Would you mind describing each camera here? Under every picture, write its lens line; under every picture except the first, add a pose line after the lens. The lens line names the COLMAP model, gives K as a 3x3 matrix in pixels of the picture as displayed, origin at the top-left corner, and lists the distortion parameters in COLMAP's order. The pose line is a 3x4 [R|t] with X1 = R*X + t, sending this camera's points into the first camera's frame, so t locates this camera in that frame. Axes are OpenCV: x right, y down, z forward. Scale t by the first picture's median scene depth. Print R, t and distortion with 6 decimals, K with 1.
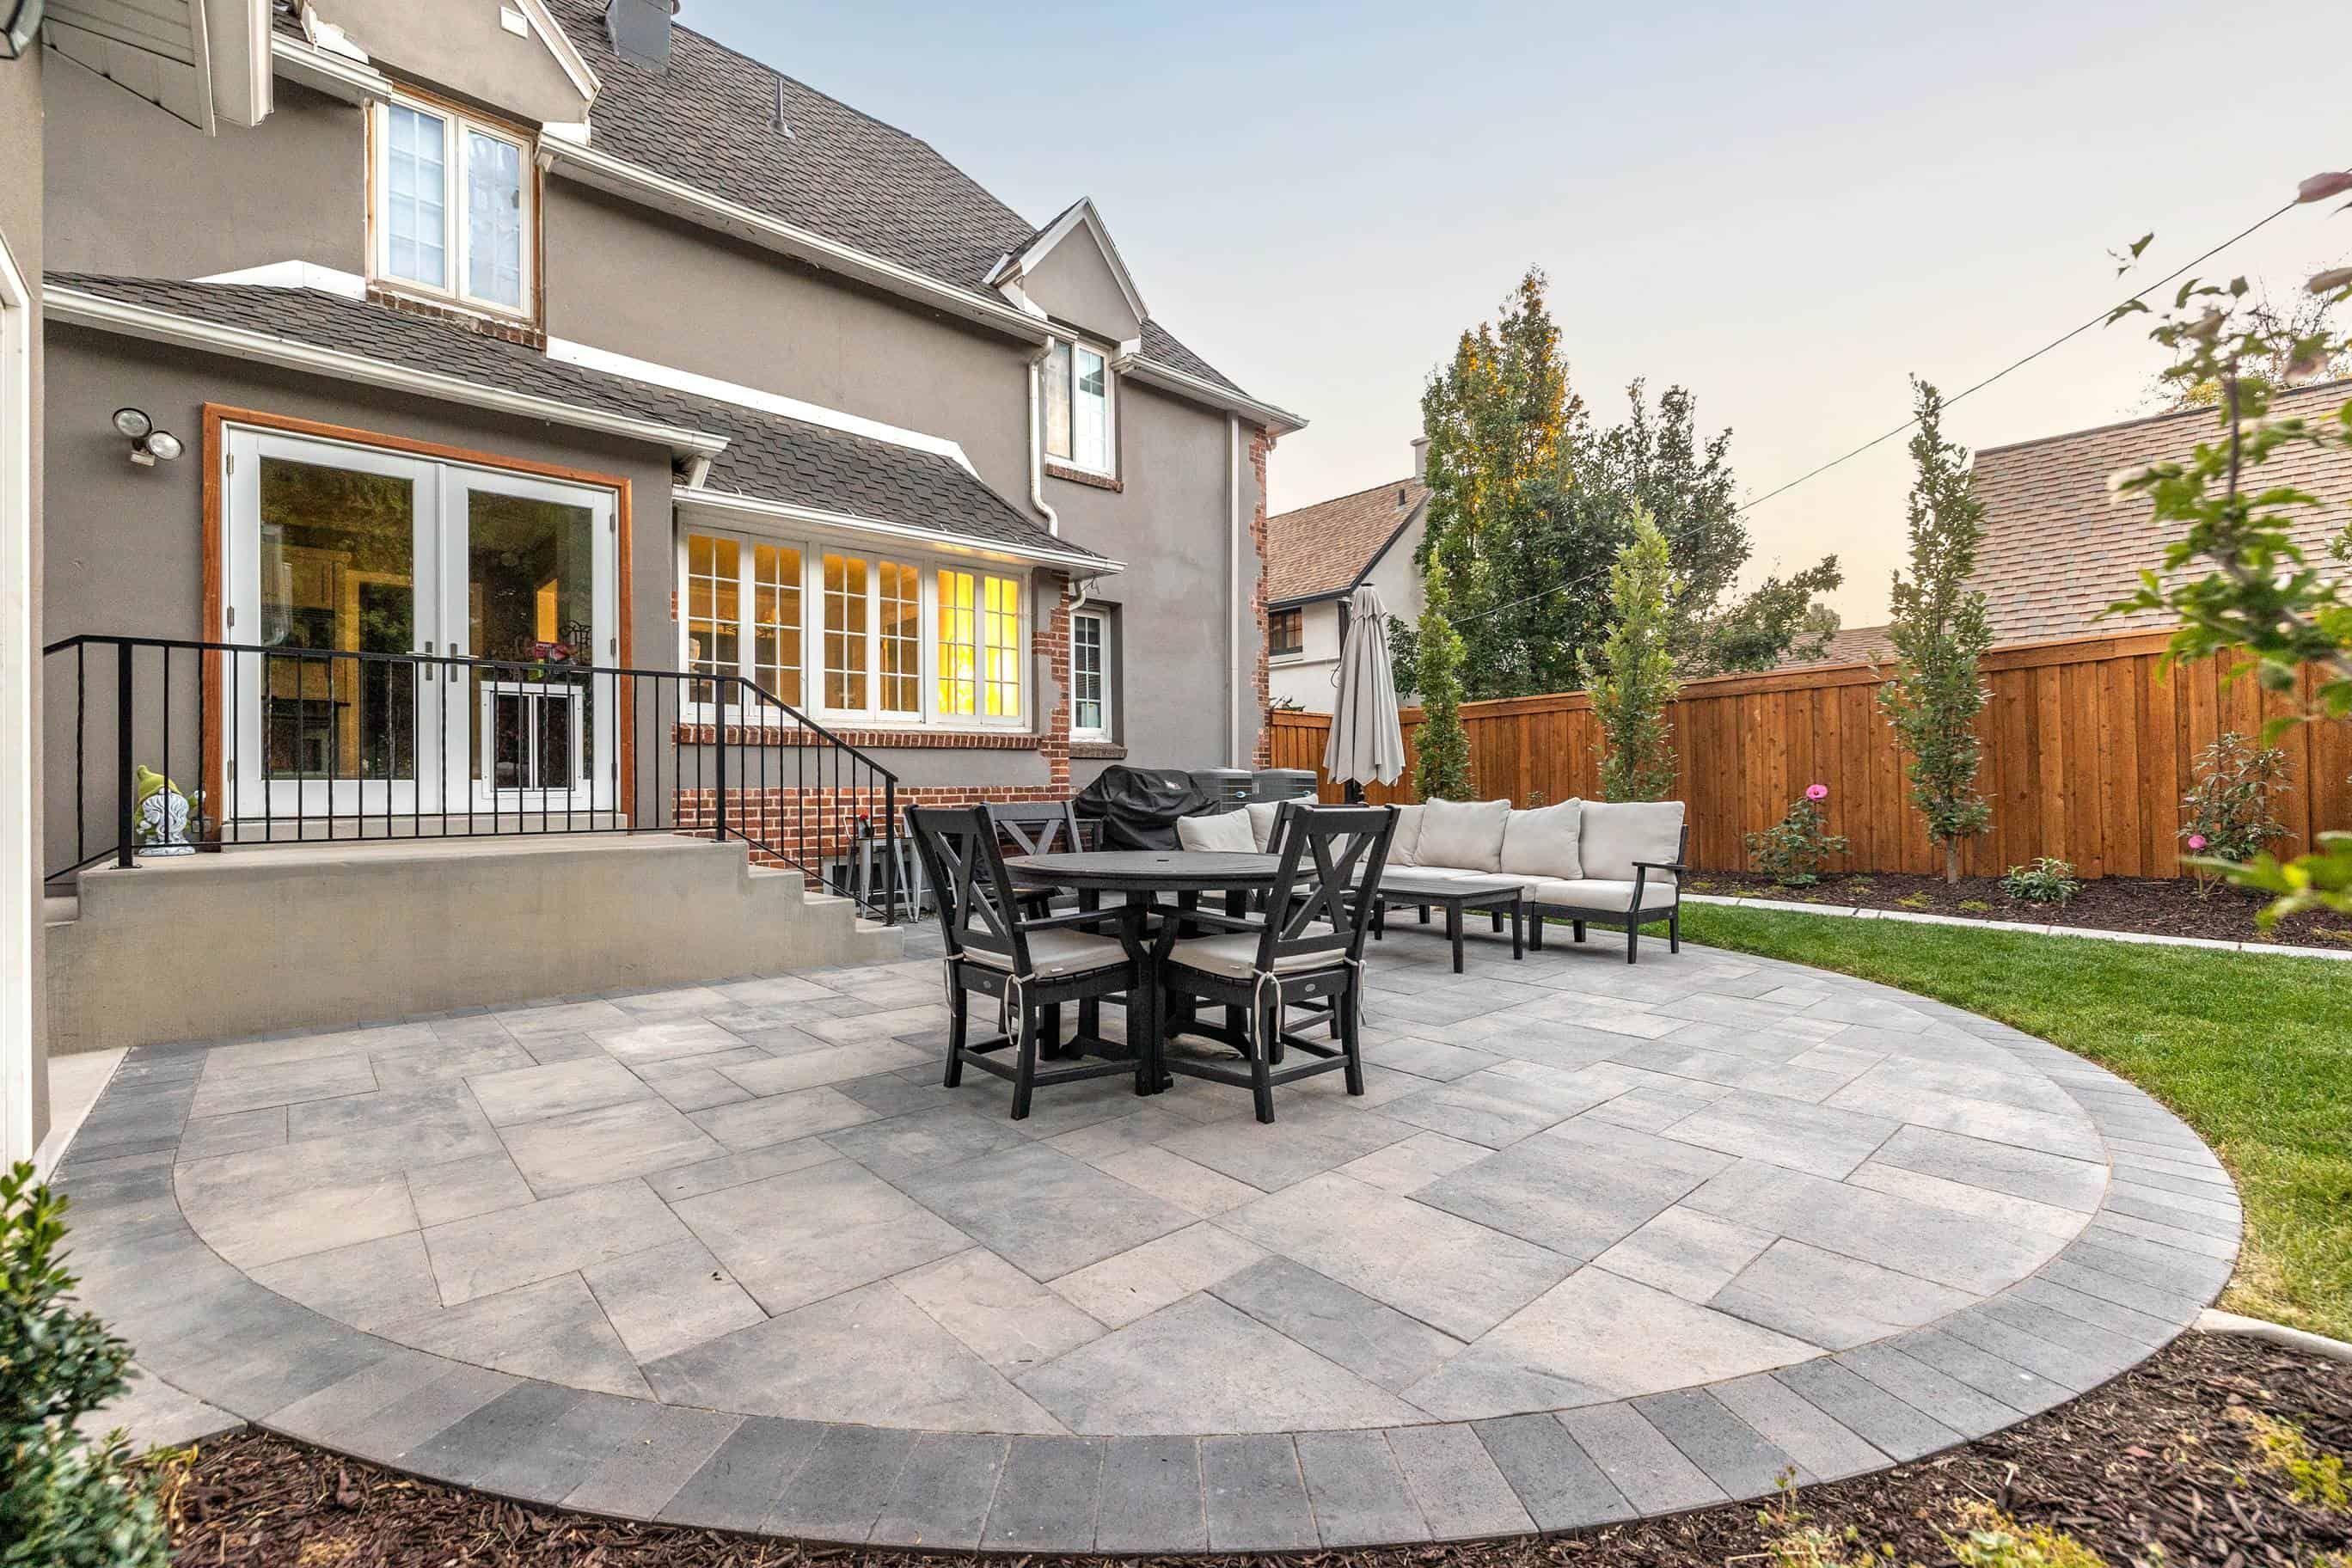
lens RADIAL K [[991.0, 0, 1170.4], [0, 991.0, 777.1], [0, 0, 1]] dist [0.001466, 0.000211]
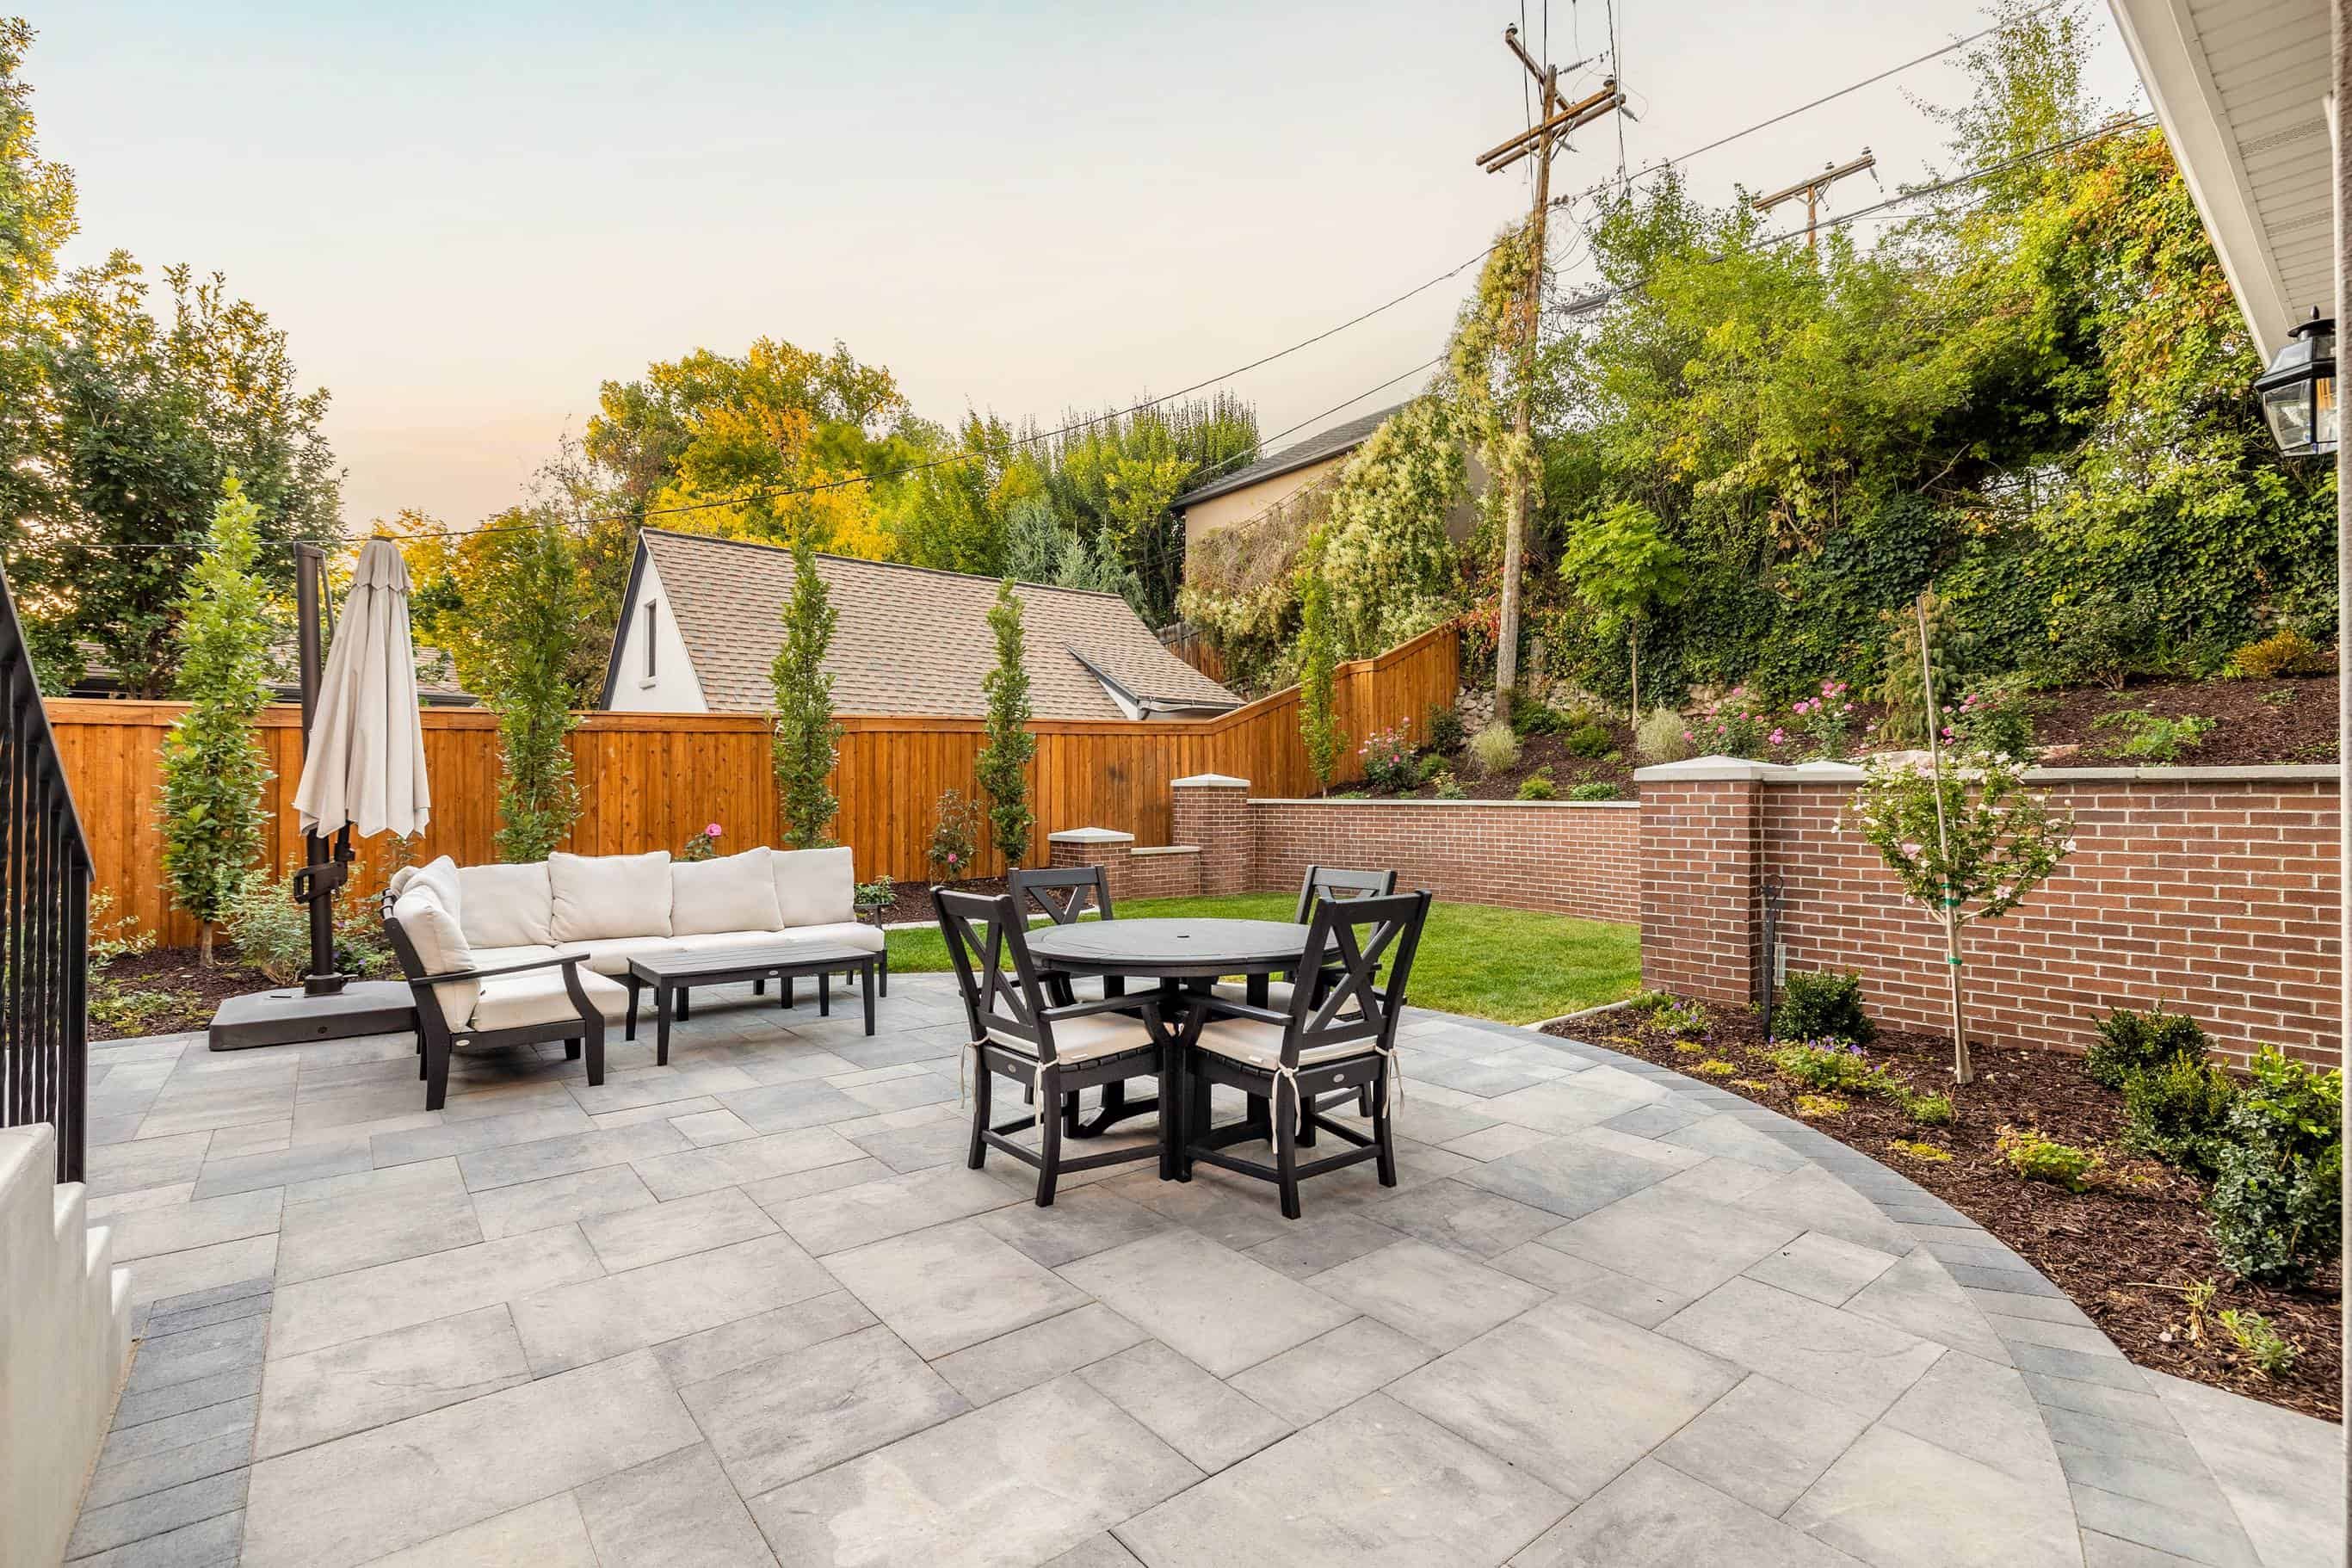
lens RADIAL K [[1056.6, 0, 1176.0], [0, 1056.6, 784.0], [0, 0, 1]] dist [0.000071, 0.000220]
pose [[0.051256, 0.019991, 0.998485, -0.793252], [-0.011065, 0.999750, -0.019448, -0.032884], [-0.998624, -0.010052, 0.051464, 0.724630]]
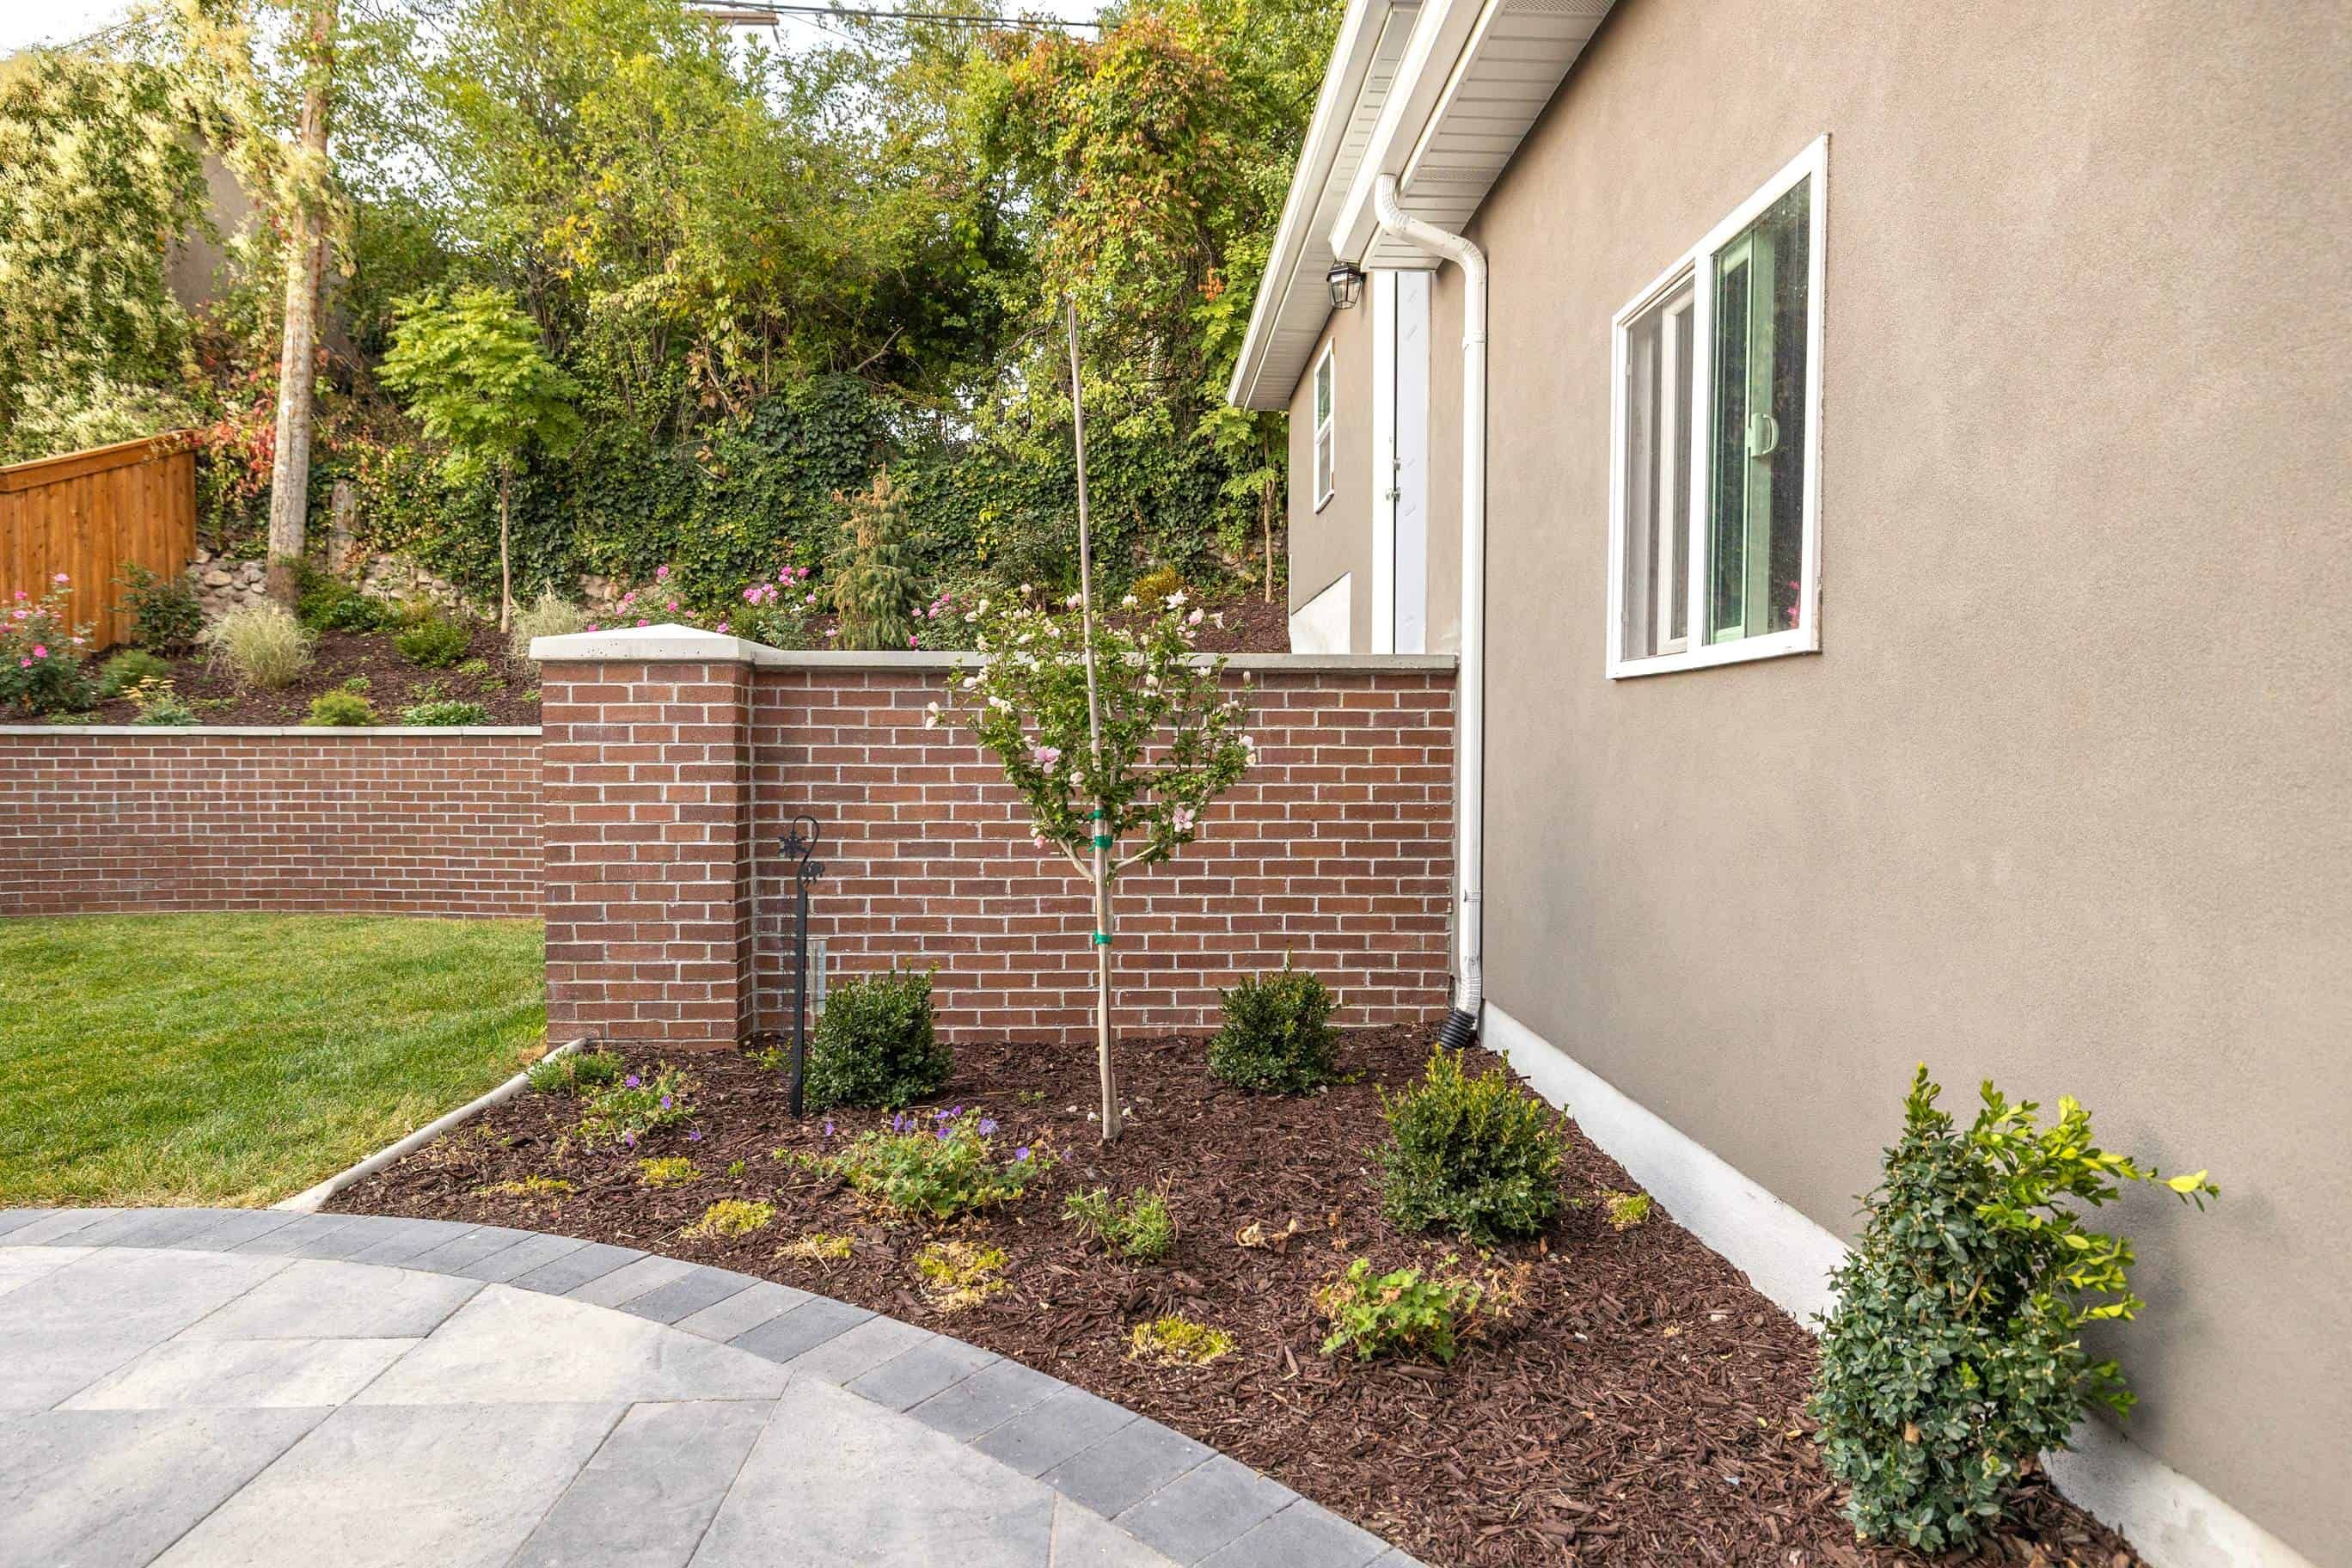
lens RADIAL K [[1227.8, 0, 1171.4], [0, 1227.8, 775.2], [0, 0, 1]] dist [-0.001666, -0.000326]
pose [[-0.760415, -0.002880, 0.649432, -0.279467], [0.001407, 0.999981, 0.006082, 0.006082], [-0.649436, 0.005539, -0.760396, 0.558891]]
